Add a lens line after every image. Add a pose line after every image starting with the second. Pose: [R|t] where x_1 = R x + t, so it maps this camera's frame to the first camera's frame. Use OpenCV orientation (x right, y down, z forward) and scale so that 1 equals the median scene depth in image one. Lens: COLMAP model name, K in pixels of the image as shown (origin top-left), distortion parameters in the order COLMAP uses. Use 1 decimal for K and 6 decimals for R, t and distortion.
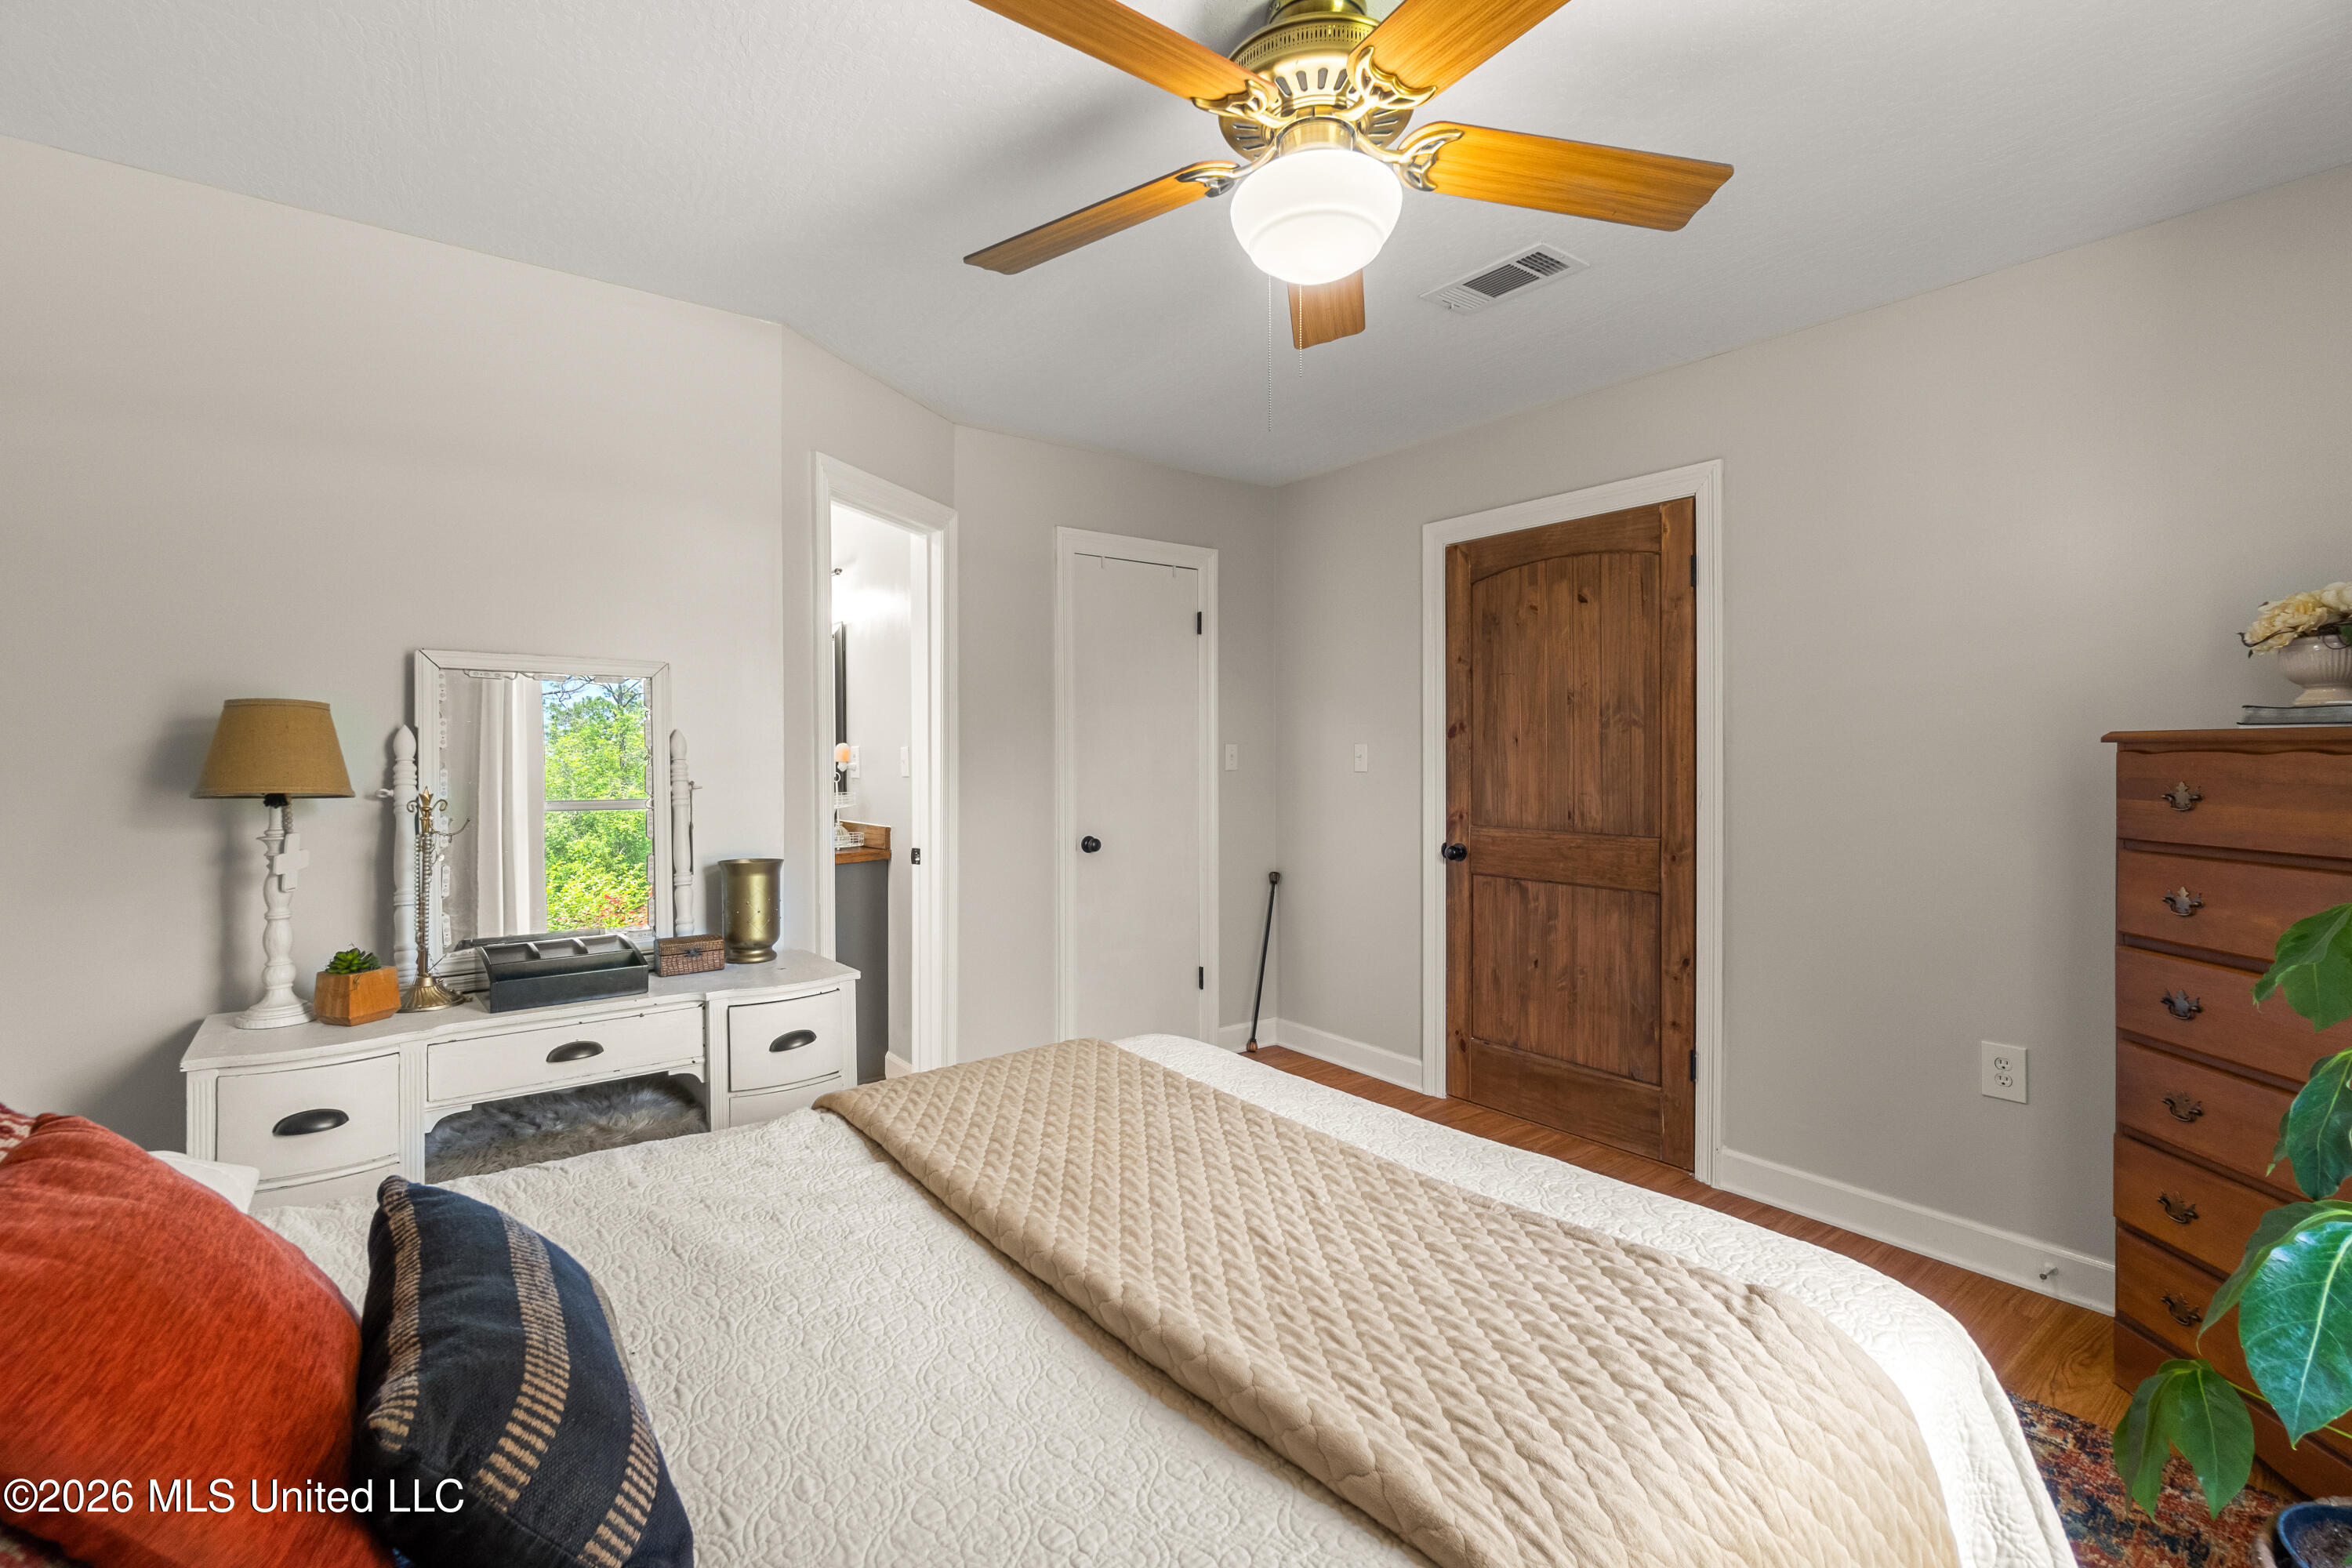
lens RADIAL K [[1041.1, 0, 1151.8], [0, 1041.1, 758.6], [0, 0, 1]] dist [-0.000325, 0.000675]
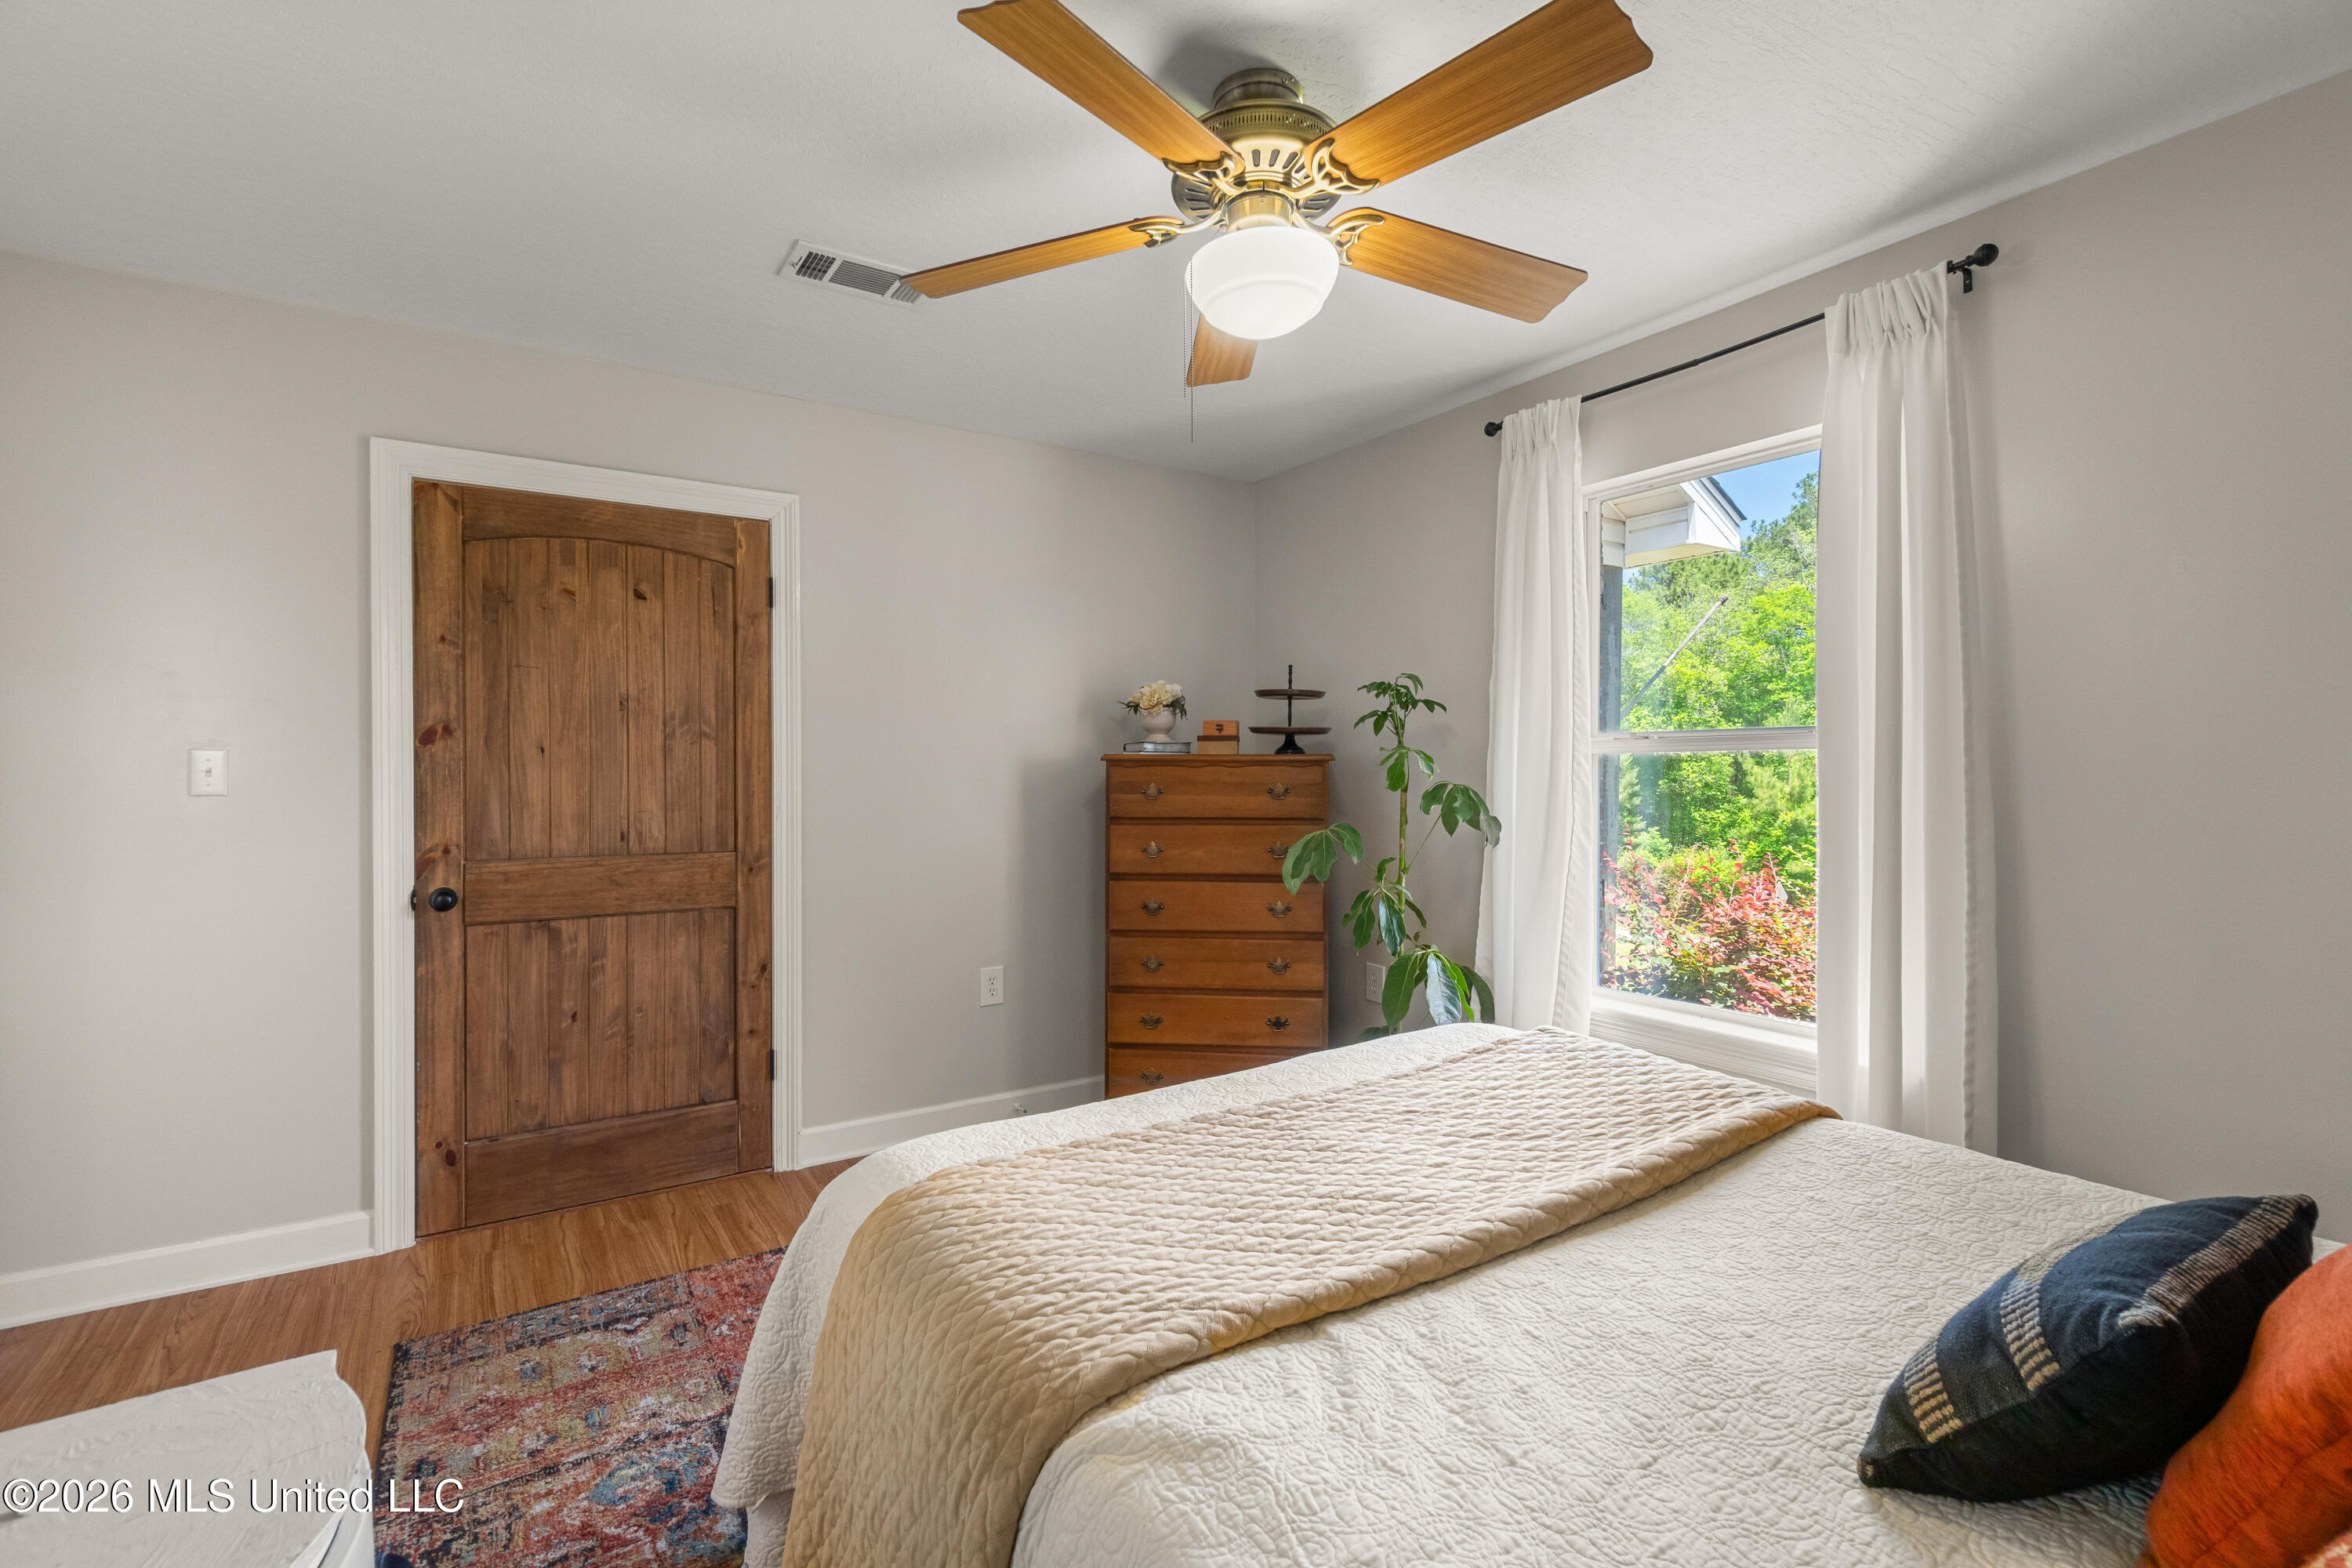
lens RADIAL K [[1033.2, 0, 1169.8], [0, 1033.2, 773.3], [0, 0, 1]] dist [-0.002562, 0.000052]
pose [[0.063238, -0.002905, 0.997994, -0.457890], [0.004562, 0.999986, 0.002622, 0.000467], [-0.997988, 0.004387, 0.063250, 0.497044]]
